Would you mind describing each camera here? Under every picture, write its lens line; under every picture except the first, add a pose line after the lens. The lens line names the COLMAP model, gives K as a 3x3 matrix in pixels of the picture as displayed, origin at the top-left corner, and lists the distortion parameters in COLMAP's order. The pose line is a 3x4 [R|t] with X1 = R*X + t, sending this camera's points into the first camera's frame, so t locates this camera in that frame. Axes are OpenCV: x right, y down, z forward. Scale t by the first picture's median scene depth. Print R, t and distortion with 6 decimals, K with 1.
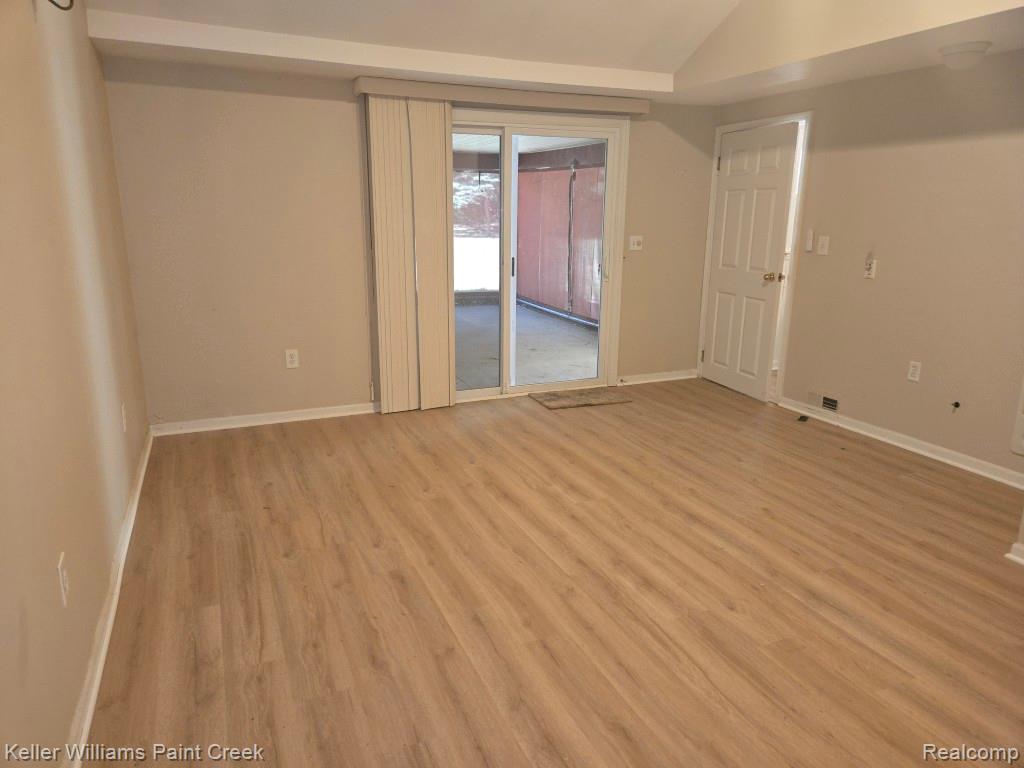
lens RADIAL K [[687.6, 0, 512.6], [0, 687.6, 384.5], [0, 0, 1]] dist [0.062324, -0.042825]
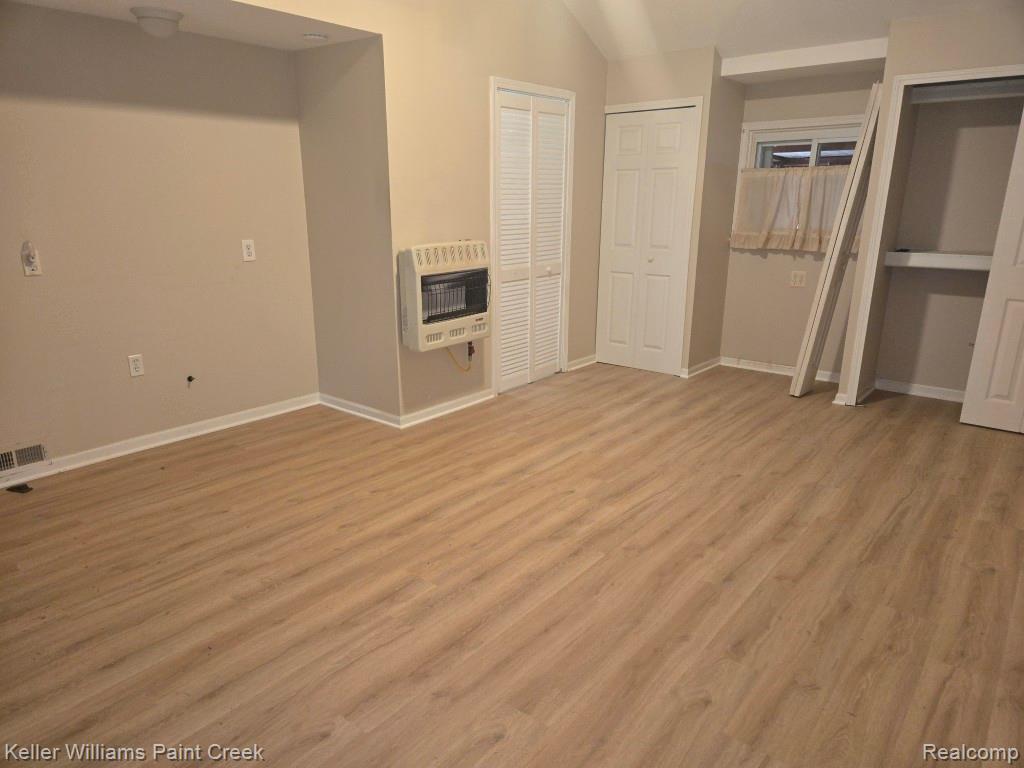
lens RADIAL K [[687.6, 0, 502.8], [0, 687.6, 388.7], [0, 0, 1]] dist [0.062324, -0.042825]
pose [[-0.453613, -0.249806, 0.855472, -0.626776], [0.215452, 0.900699, 0.377256, -0.339483], [-0.864764, 0.355441, -0.354747, 1.351235]]
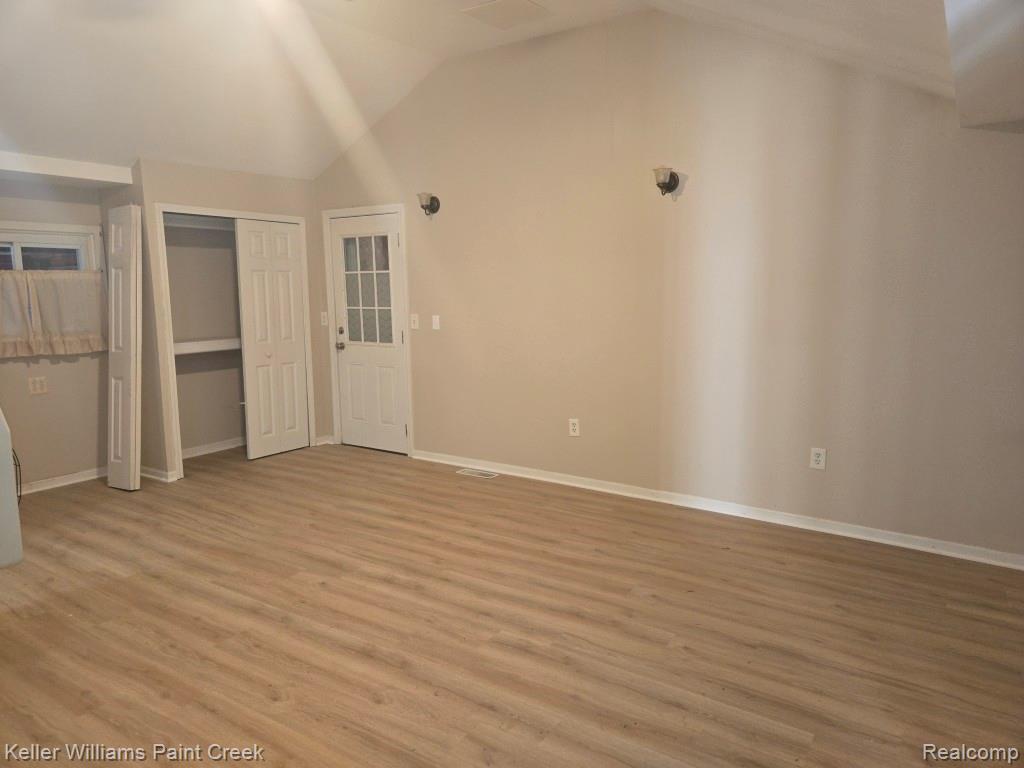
lens RADIAL K [[687.6, 0, 510.5], [0, 687.6, 379.3], [0, 0, 1]] dist [0.062324, -0.042825]
pose [[-0.846591, 0.073676, -0.527121, 0.615821], [-0.129872, 0.931842, 0.338827, -0.495187], [0.516157, 0.355306, -0.779320, 1.879394]]
